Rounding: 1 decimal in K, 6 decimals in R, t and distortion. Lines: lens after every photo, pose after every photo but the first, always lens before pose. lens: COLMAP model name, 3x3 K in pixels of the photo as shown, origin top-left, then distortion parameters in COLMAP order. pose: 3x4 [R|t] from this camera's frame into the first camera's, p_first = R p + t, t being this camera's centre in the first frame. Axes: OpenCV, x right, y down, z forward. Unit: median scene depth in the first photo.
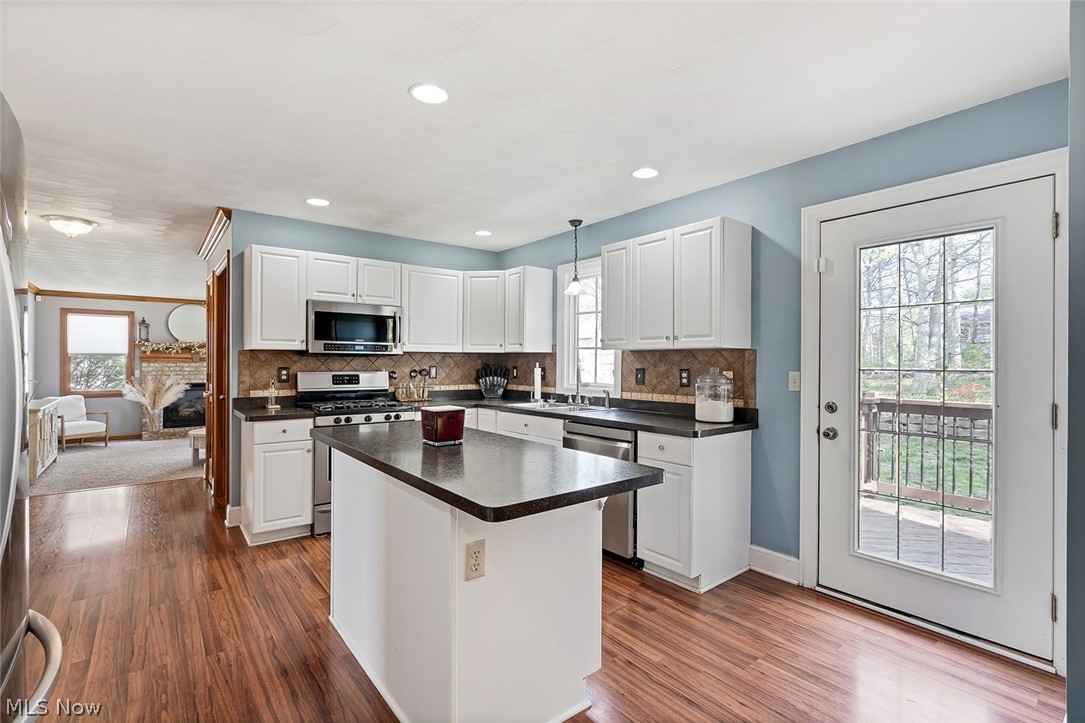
lens RADIAL K [[496.6, 0, 537.0], [0, 496.6, 361.0], [0, 0, 1]] dist [-0.007657, 0.003284]
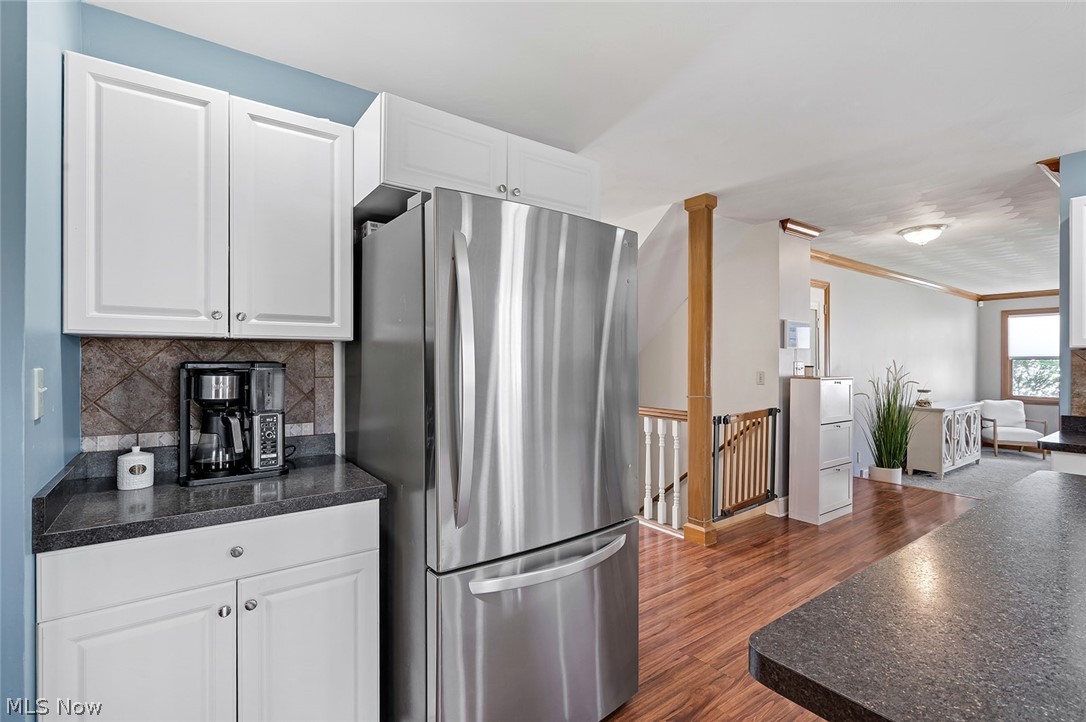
lens RADIAL K [[497.0, 0, 542.0], [0, 497.0, 360.5], [0, 0, 1]] dist [-0.007657, 0.003284]
pose [[-0.038678, -0.004158, -0.999243, 0.129879], [-0.004334, 0.999983, -0.003993, -0.000074], [0.999242, 0.004176, -0.038695, 0.236542]]
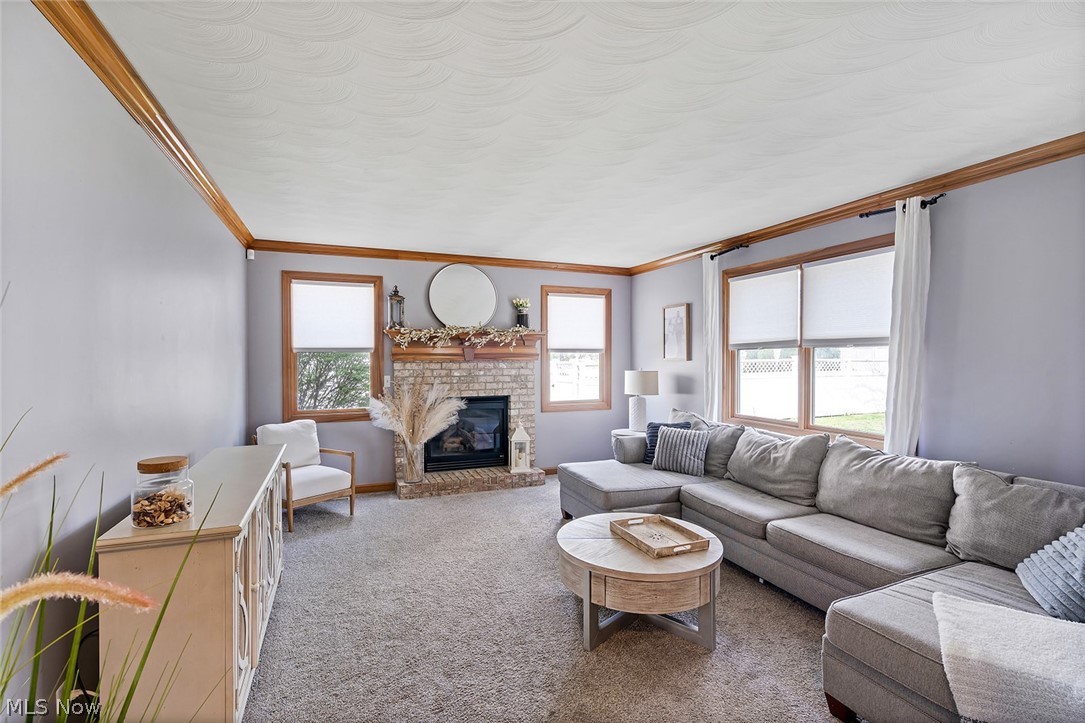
lens RADIAL K [[496.6, 0, 536.0], [0, 496.6, 363.8], [0, 0, 1]] dist [-0.007657, 0.003284]
pose [[0.959446, 0.000054, -0.281891, -1.016004], [0.003758, 0.999909, 0.012982, -0.004918], [0.281866, -0.013515, 0.959359, 1.037900]]
